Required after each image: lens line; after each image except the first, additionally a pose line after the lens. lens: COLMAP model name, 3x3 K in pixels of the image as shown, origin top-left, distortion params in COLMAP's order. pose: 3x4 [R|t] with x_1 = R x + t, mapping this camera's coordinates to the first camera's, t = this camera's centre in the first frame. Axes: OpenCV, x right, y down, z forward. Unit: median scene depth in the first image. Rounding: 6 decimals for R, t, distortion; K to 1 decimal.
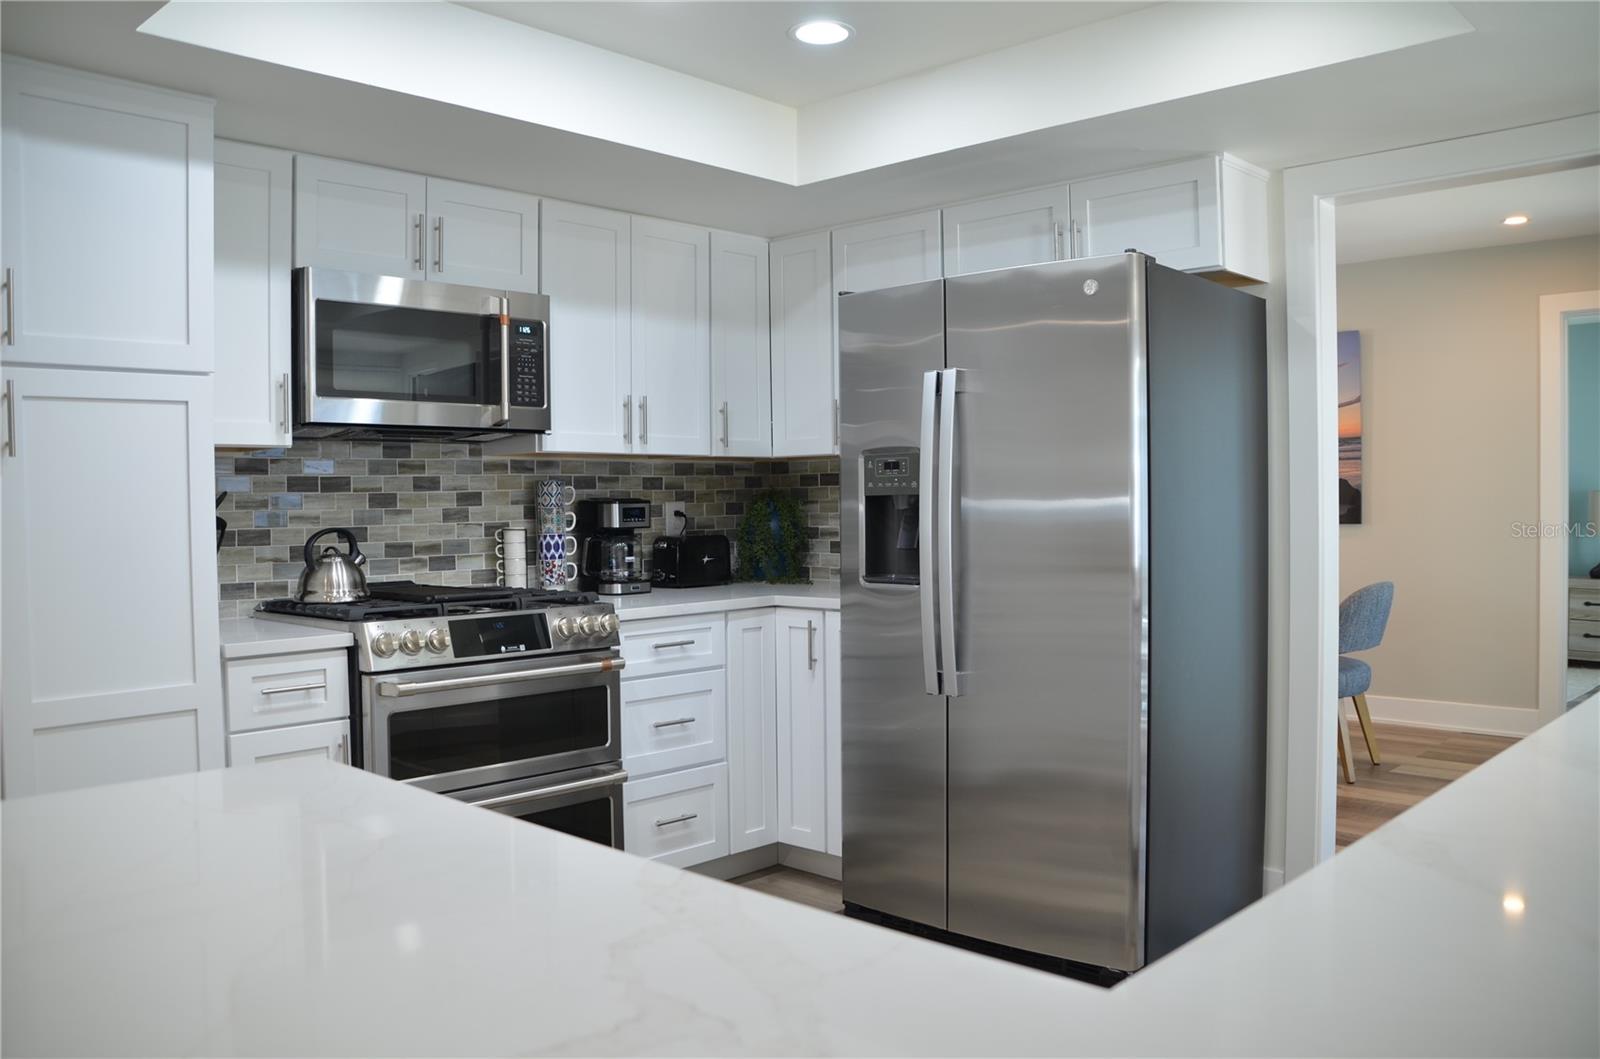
lens RADIAL K [[1291.6, 0, 800.0], [0, 1291.6, 529.5], [0, 0, 1]] dist [-0.073766, 0.000169]
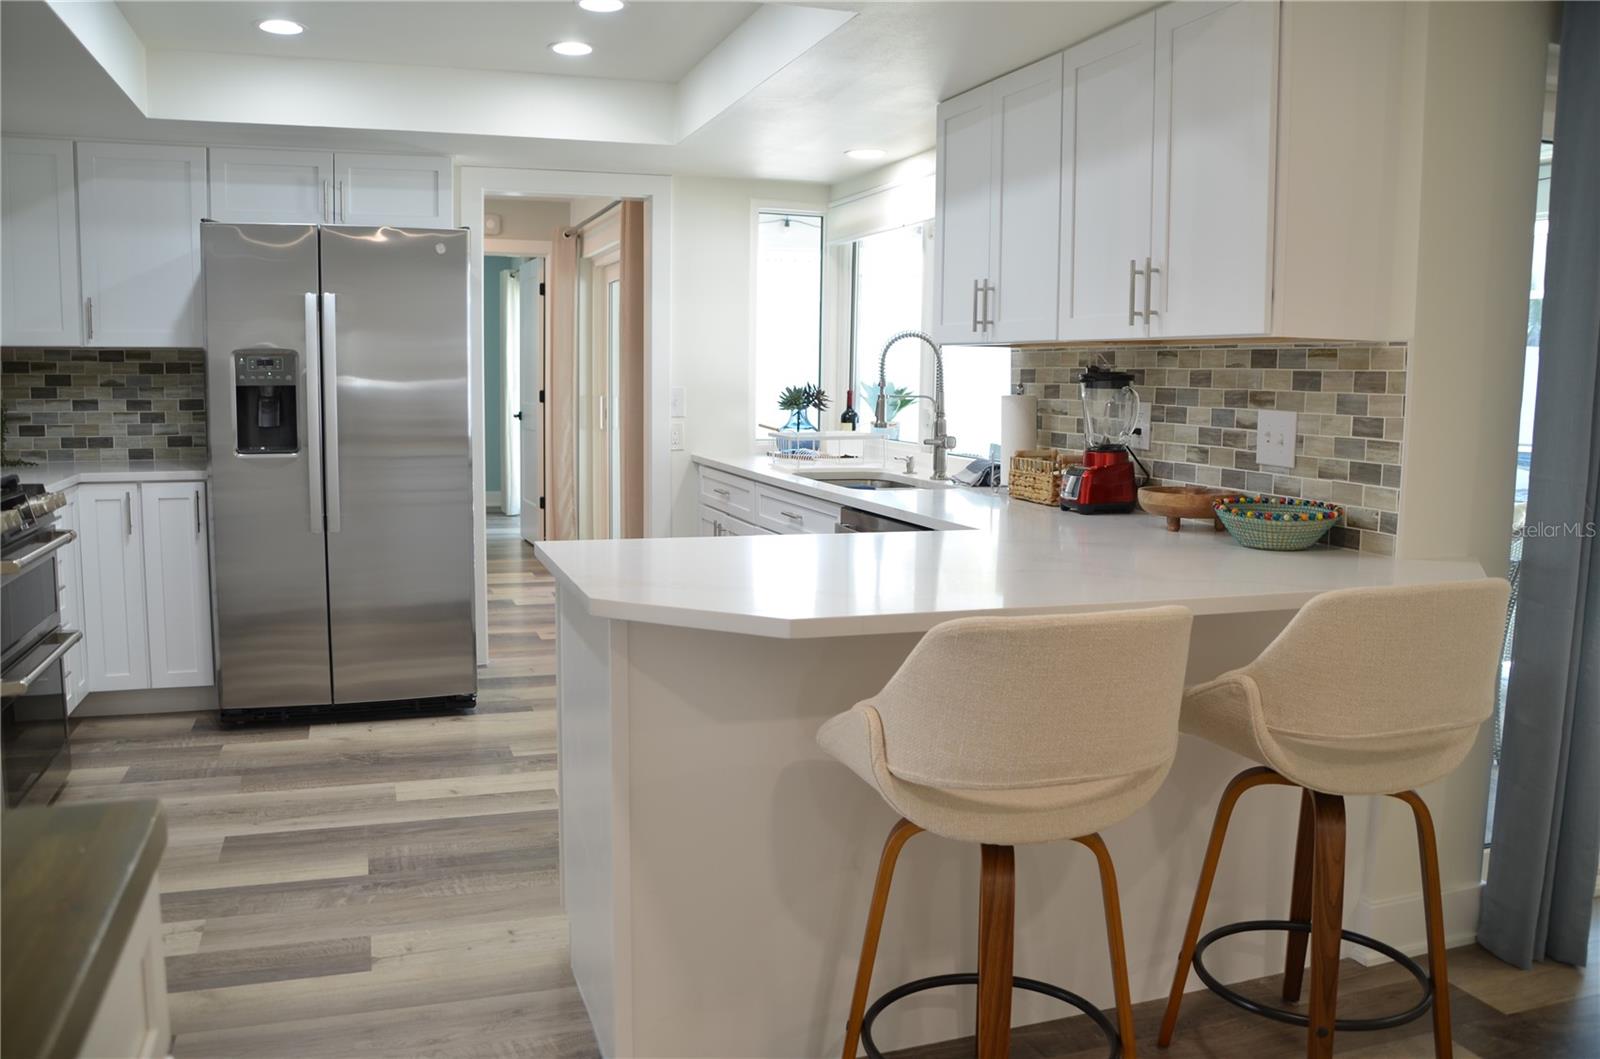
lens RADIAL K [[1237.5, 0, 800.0], [0, 1237.5, 529.5], [0, 0, 1]] dist [-0.000753, 0.000167]
pose [[0.509023, -0.091197, 0.855908, -0.726191], [0.013310, 0.995087, 0.098110, 0.002481], [-0.860650, -0.038548, 0.507736, -0.097153]]
